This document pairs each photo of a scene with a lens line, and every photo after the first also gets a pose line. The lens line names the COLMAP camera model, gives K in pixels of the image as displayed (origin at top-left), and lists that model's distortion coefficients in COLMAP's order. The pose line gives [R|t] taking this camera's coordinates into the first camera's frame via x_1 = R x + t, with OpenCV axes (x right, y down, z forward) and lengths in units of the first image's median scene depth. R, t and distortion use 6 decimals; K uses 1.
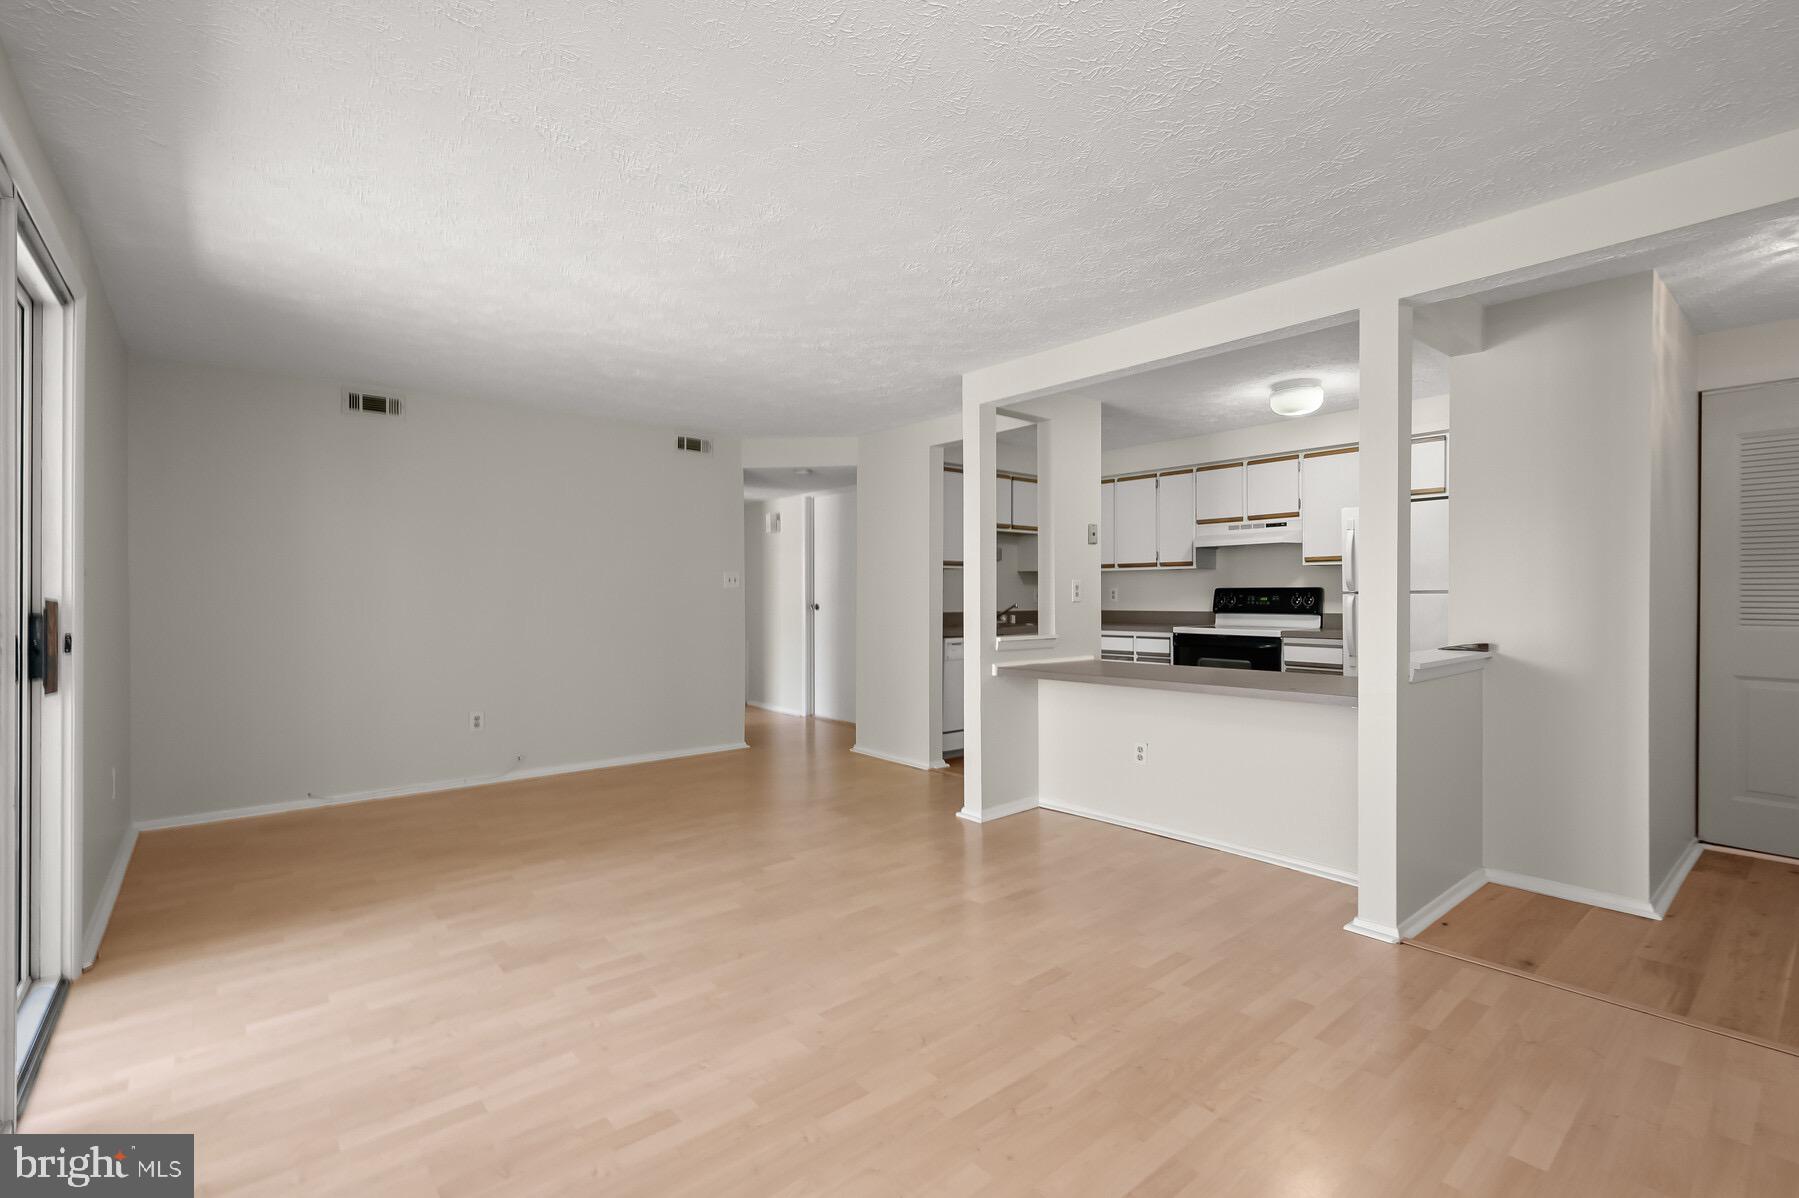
lens RADIAL K [[803.1, 0, 913.0], [0, 803.1, 596.9], [0, 0, 1]] dist [0.018764, -0.000042]
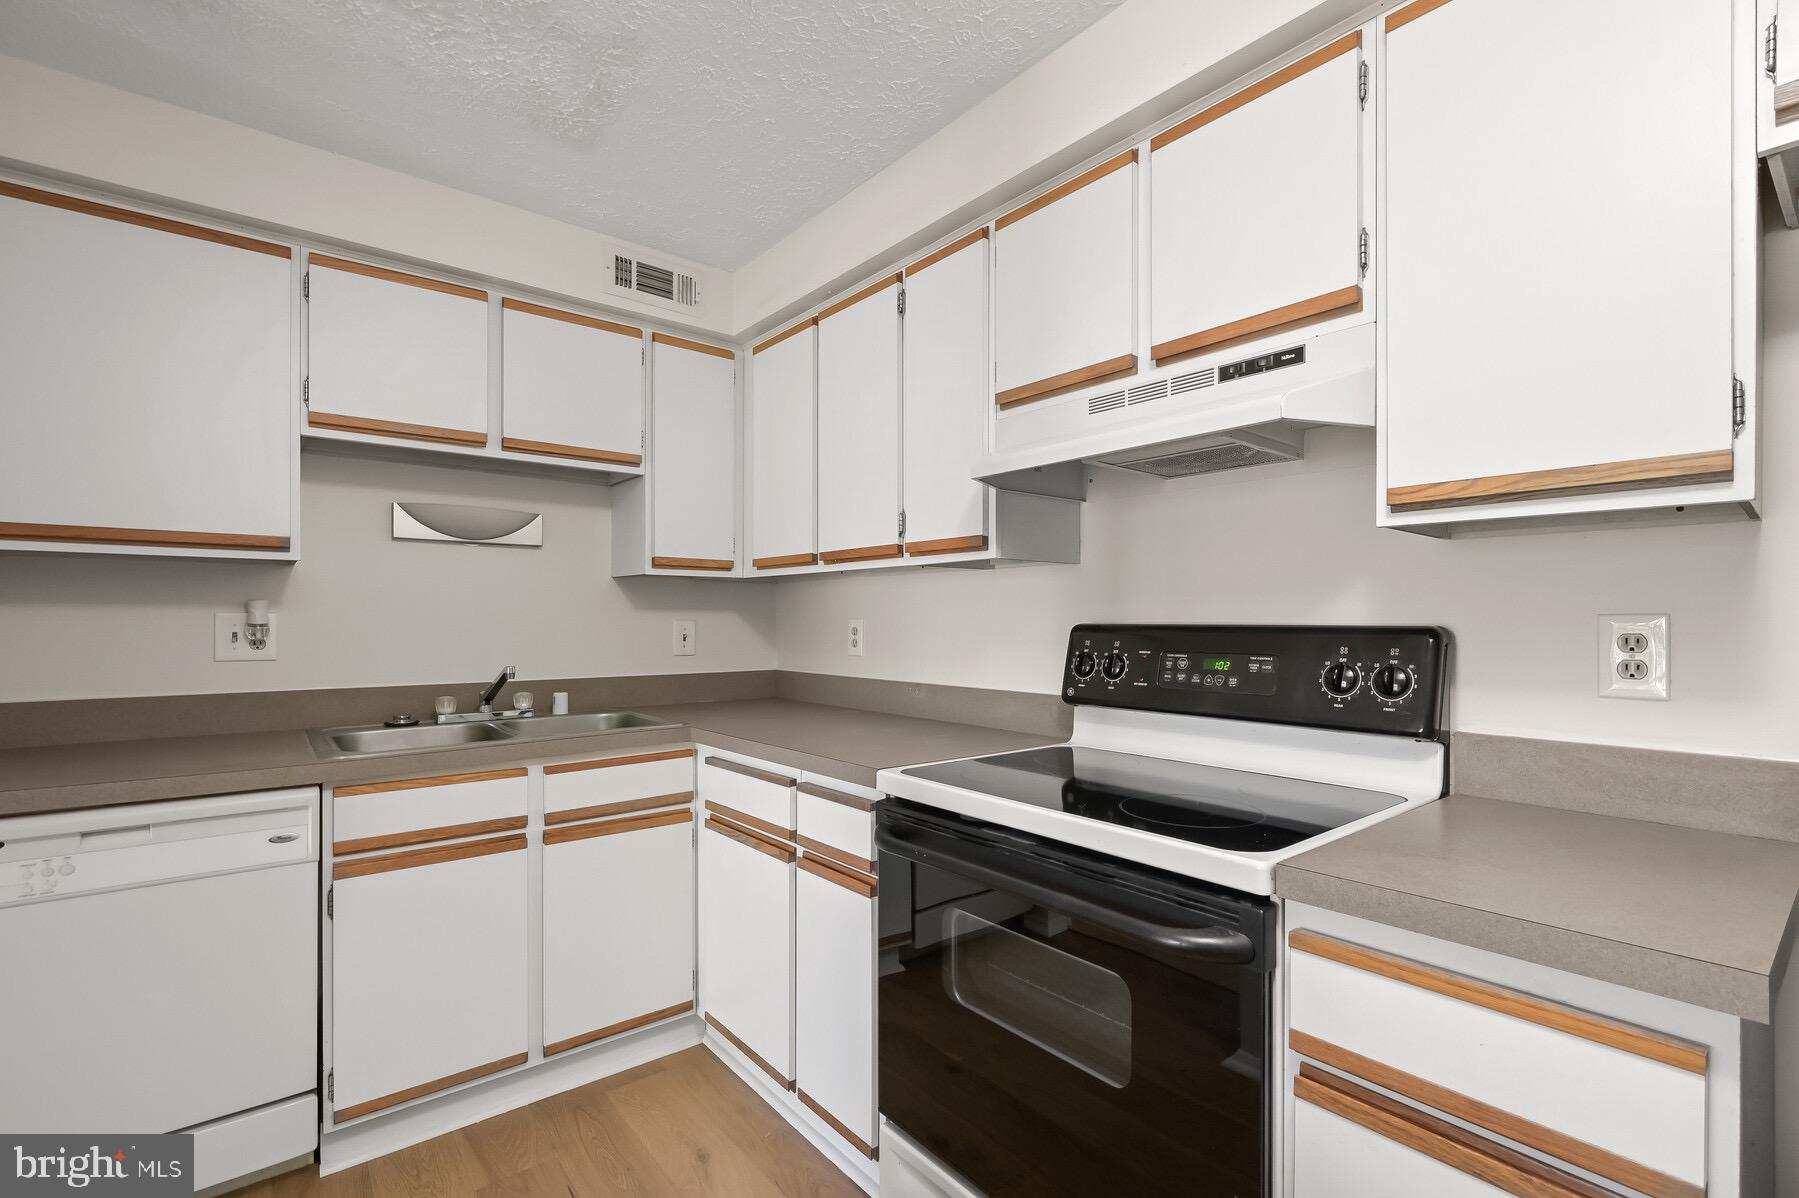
lens RADIAL K [[808.2, 0, 900.0], [0, 808.2, 621.7], [0, 0, 1]] dist [-0.001543, 0.000081]
pose [[0.999666, 0.004433, -0.025463, 0.349563], [-0.004432, 0.999990, 0.000101, -0.012635], [0.025463, 0.000012, 0.999676, 0.756612]]
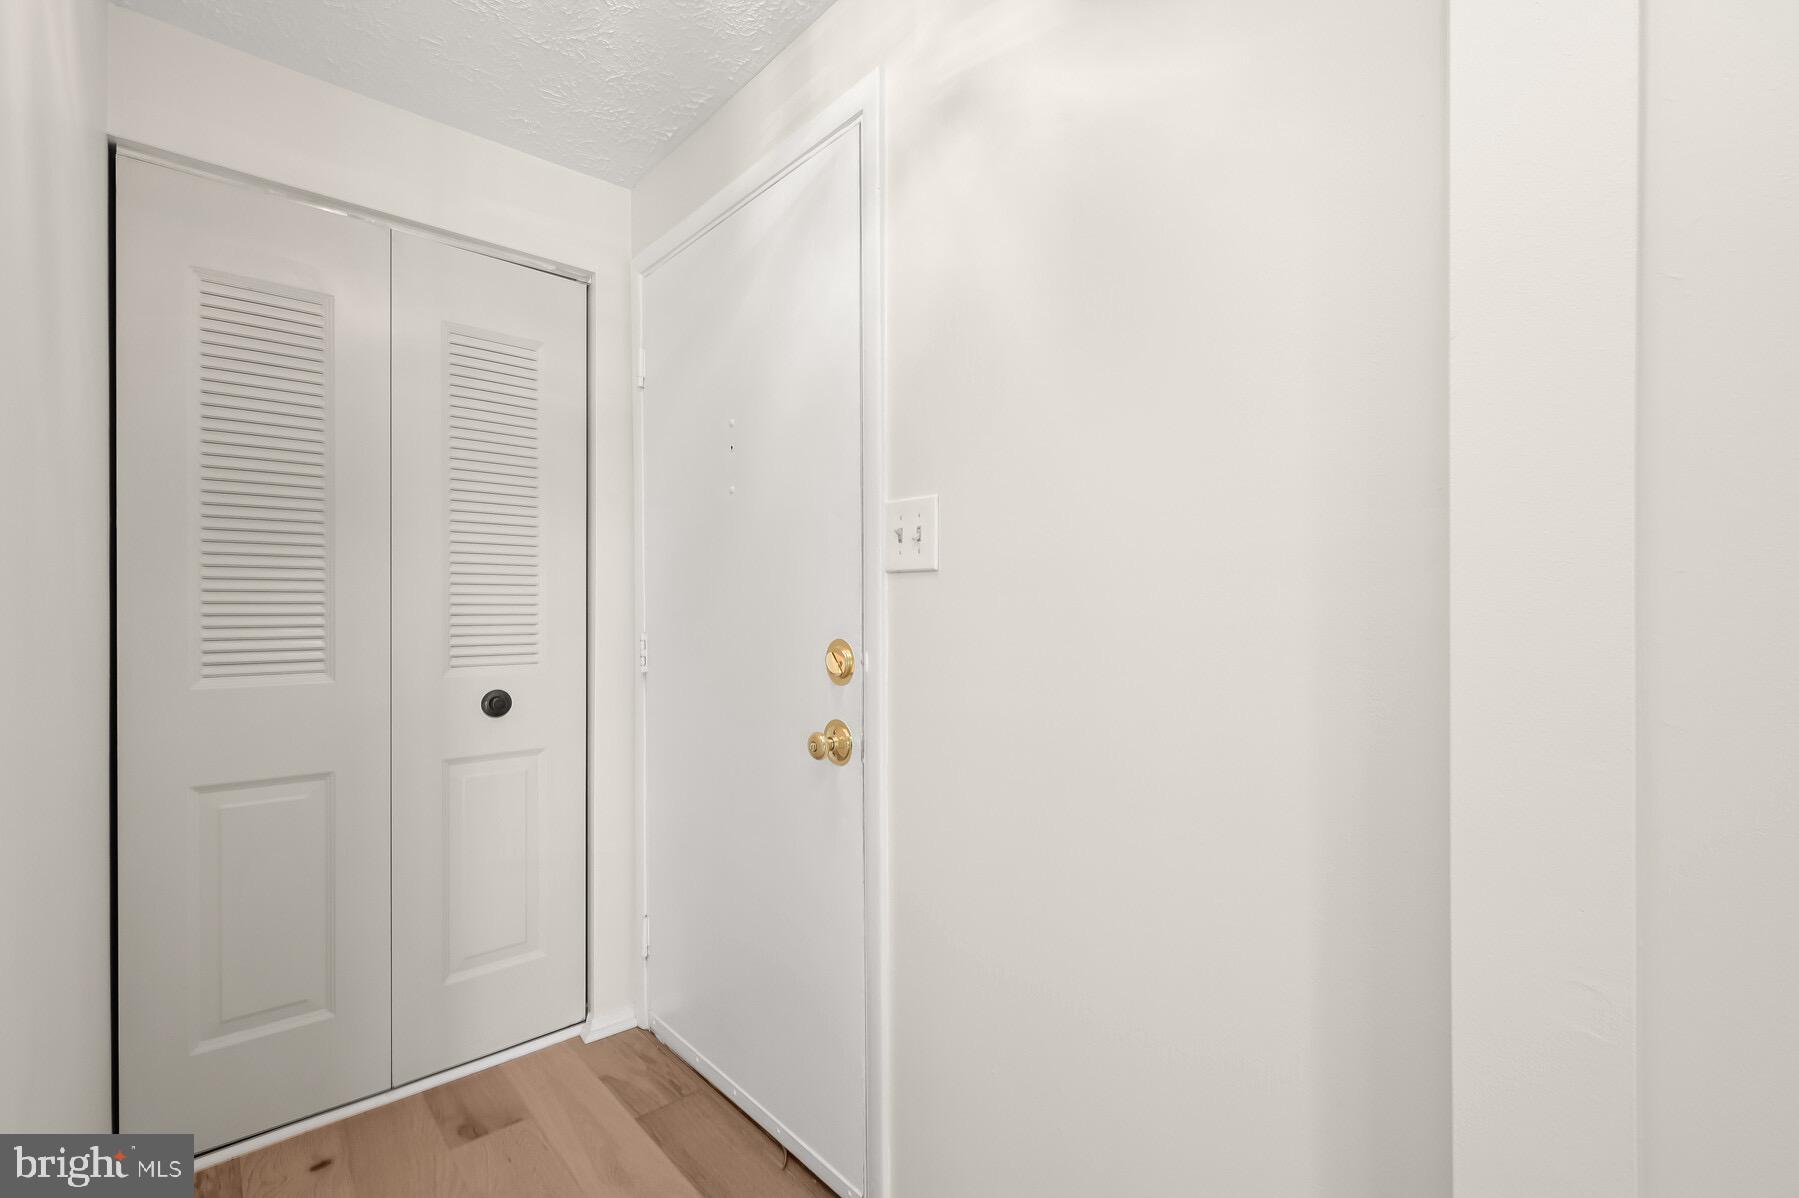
lens RADIAL K [[795.3, 0, 895.8], [0, 795.3, 626.8], [0, 0, 1]] dist [0.001139, 0.000567]
pose [[-0.013344, -0.013596, 0.999819, 0.352874], [0.003641, 0.999900, 0.013646, 0.000670], [-0.999904, 0.003823, -0.013293, 0.392837]]
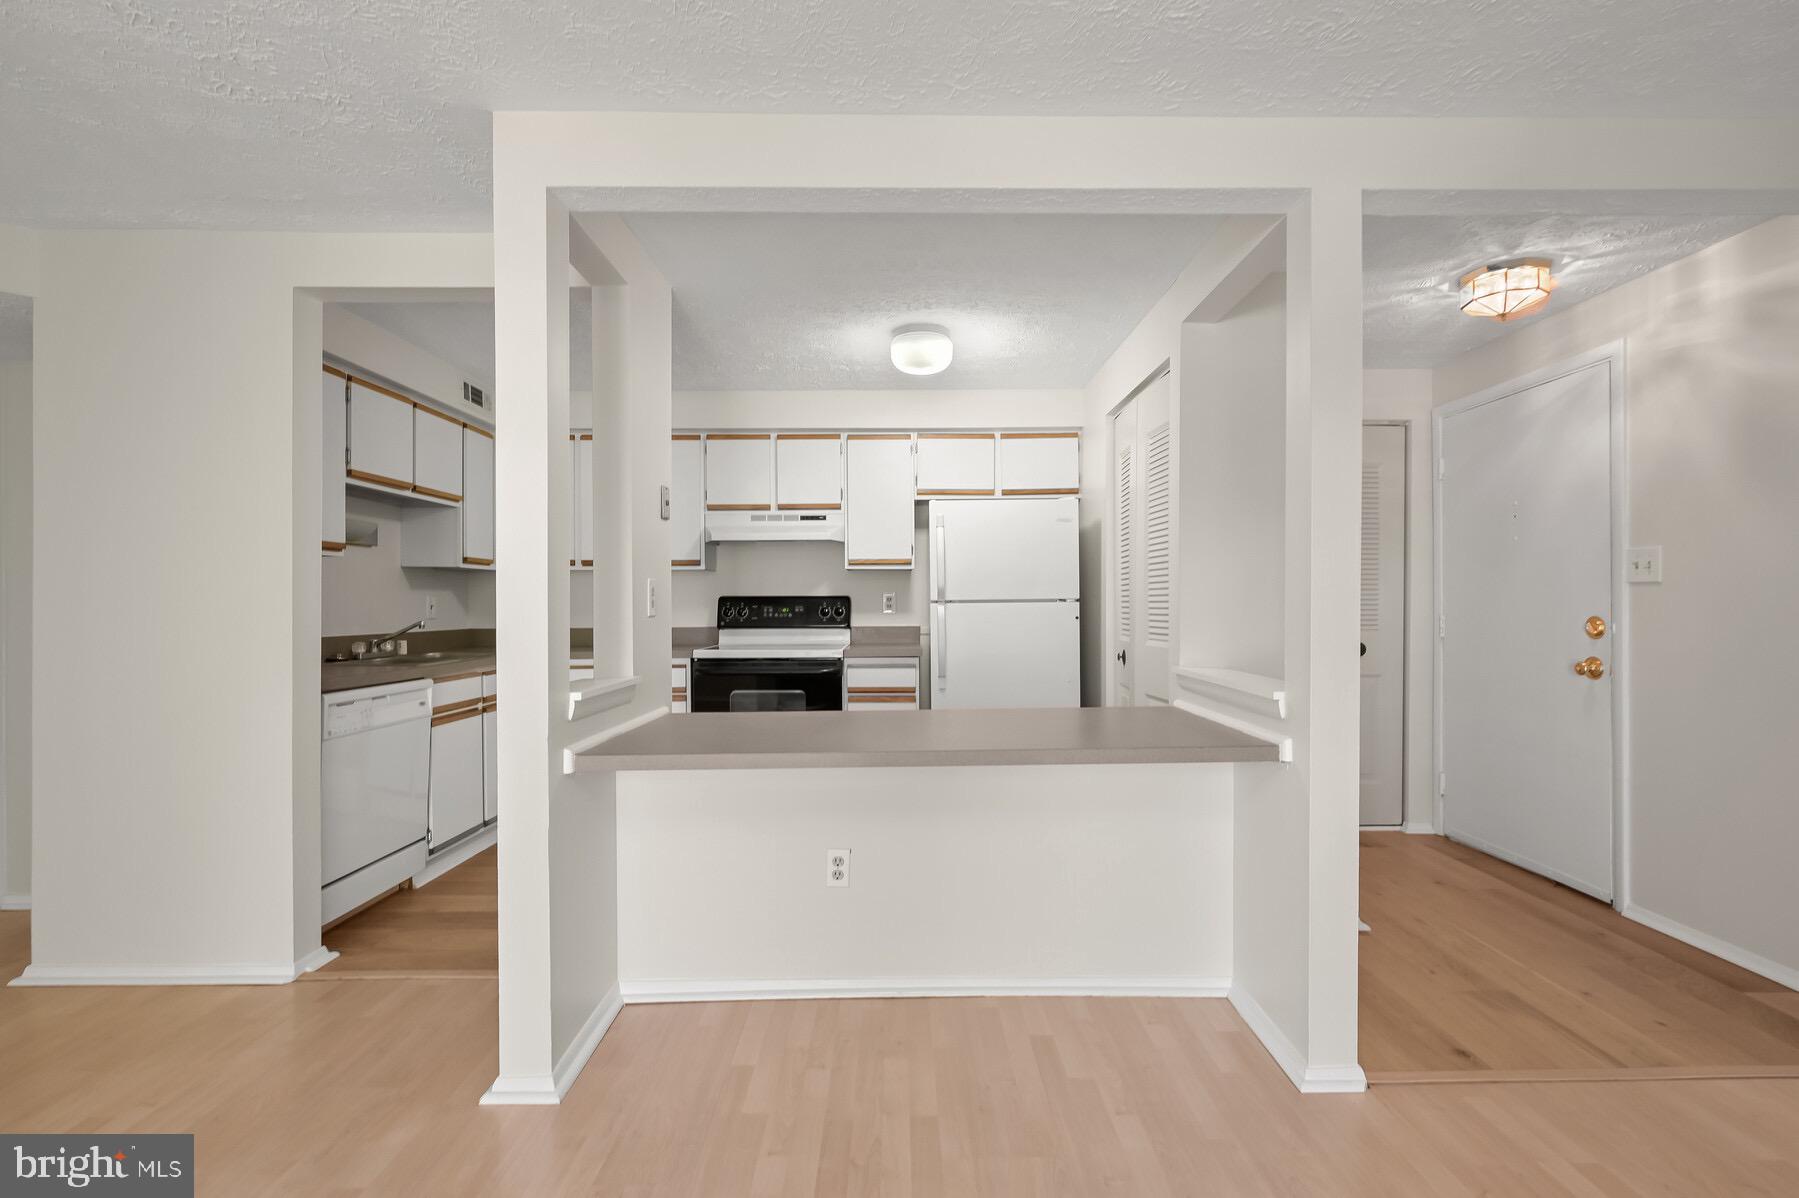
lens RADIAL K [[804.3, 0, 902.8], [0, 804.3, 606.1], [0, 0, 1]] dist [0.002652, 0.000372]
pose [[0.650546, -0.001011, 0.759466, -0.100850], [0.003967, 0.999990, -0.002066, 0.000758], [-0.759456, 0.004357, 0.650544, 0.409393]]
